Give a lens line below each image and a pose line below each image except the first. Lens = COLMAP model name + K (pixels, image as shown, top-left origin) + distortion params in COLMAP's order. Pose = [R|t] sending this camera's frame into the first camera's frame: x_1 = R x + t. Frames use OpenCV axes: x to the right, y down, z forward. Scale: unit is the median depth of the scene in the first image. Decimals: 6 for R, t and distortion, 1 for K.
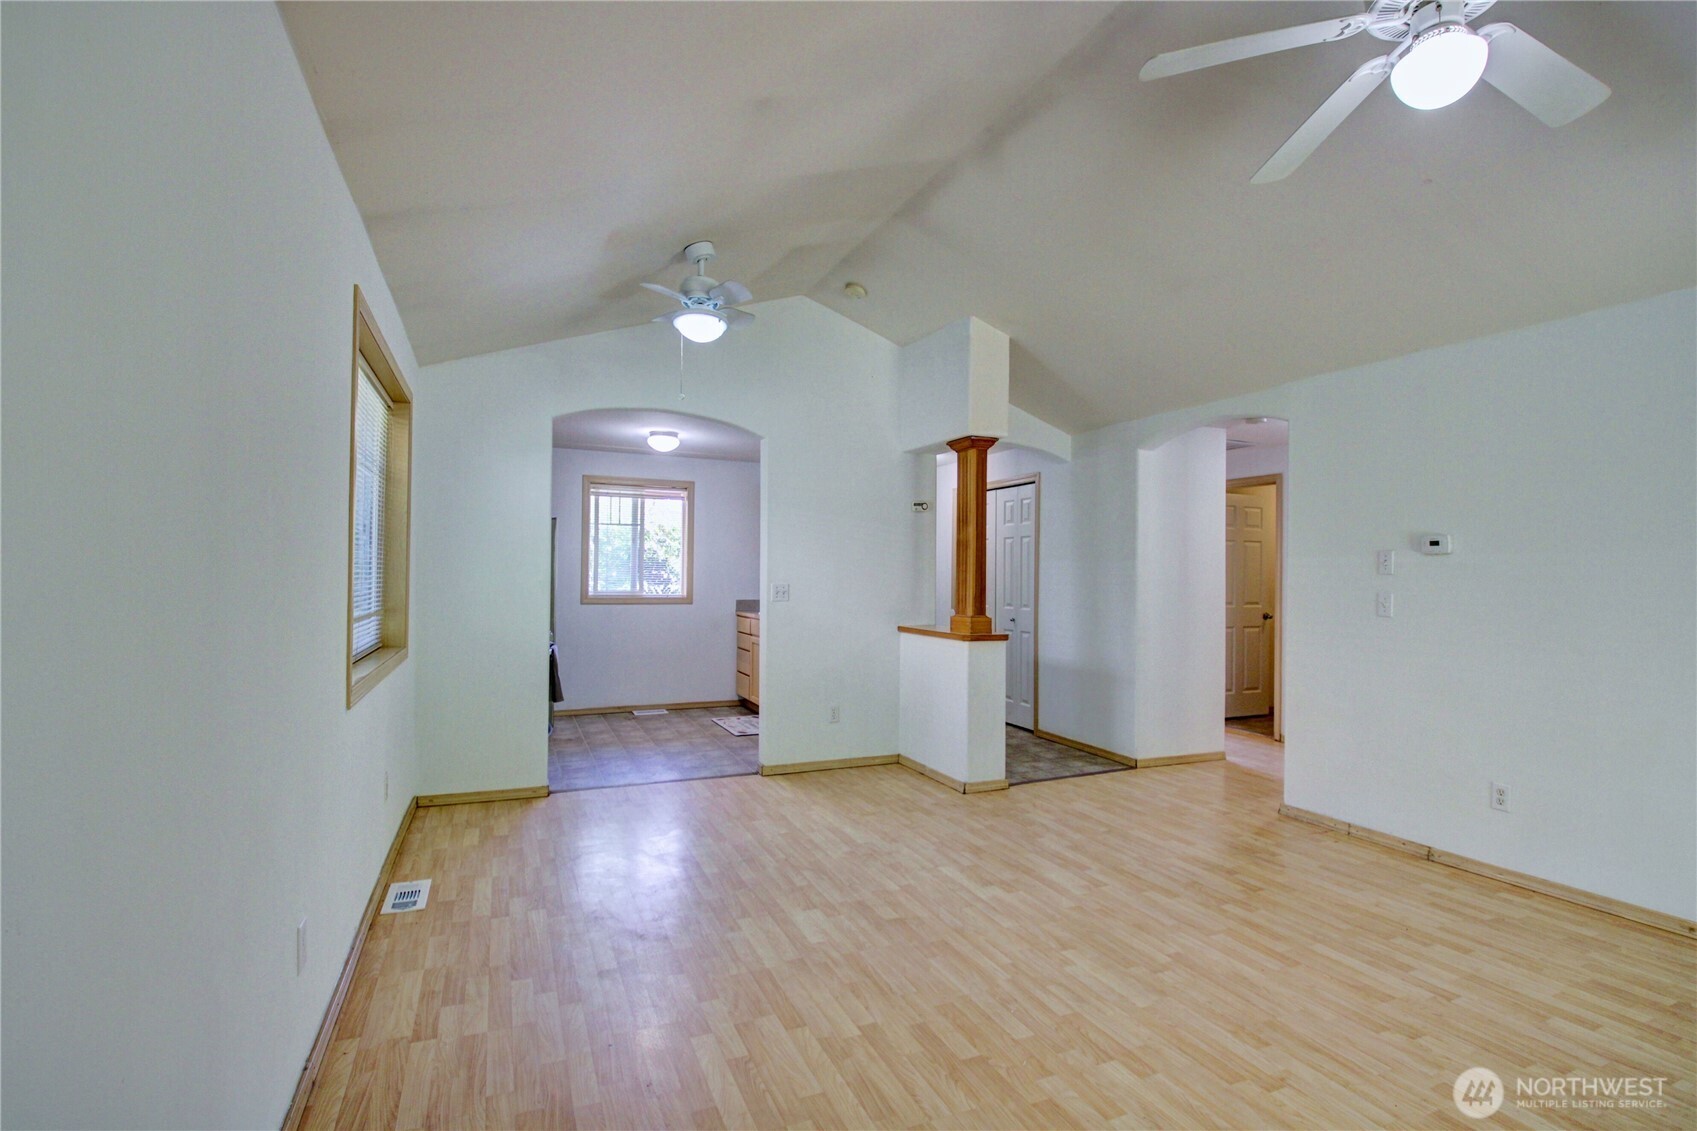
lens RADIAL K [[789.1, 0, 841.9], [0, 789.1, 567.8], [0, 0, 1]] dist [0.011389, -0.024070]
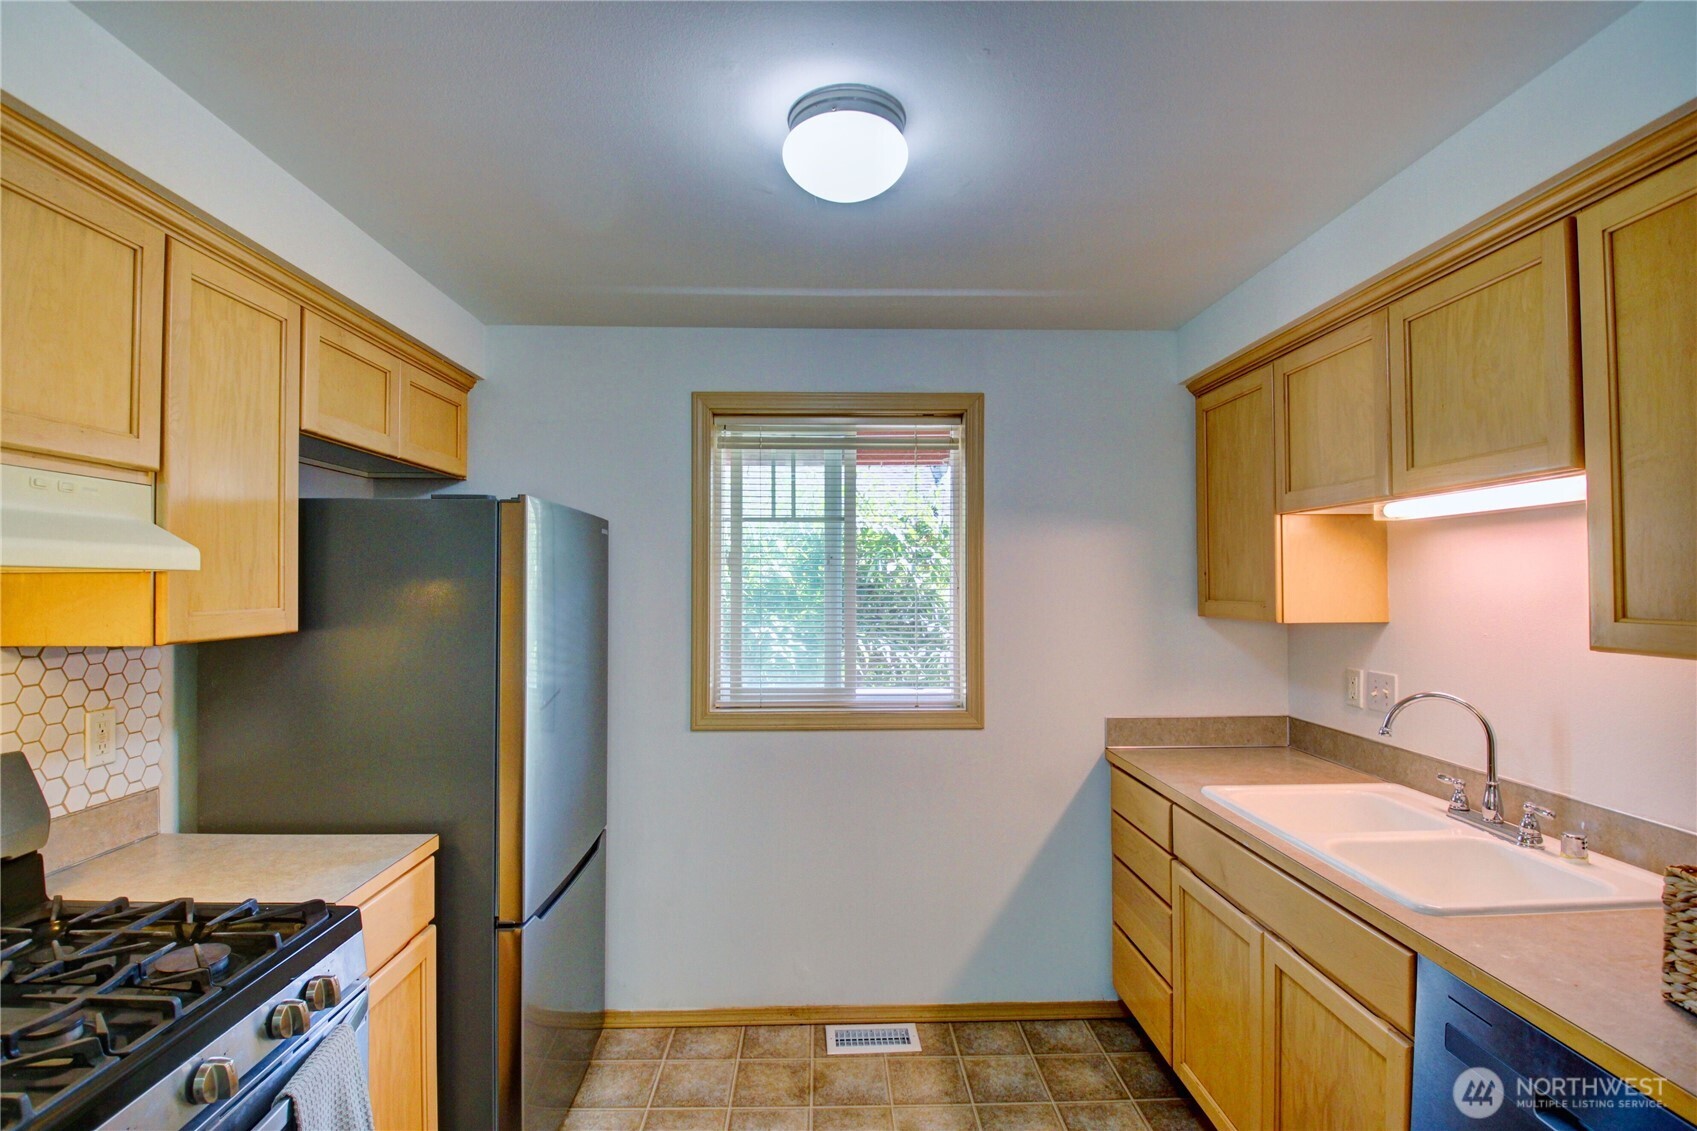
lens RADIAL K [[789.1, 0, 841.9], [0, 789.1, 567.8], [0, 0, 1]] dist [0.011389, -0.024070]
pose [[0.929536, -0.021140, -0.368124, -0.226393], [0.017268, 0.999756, -0.013812, -0.048897], [0.368326, 0.006482, 0.929674, 1.255484]]
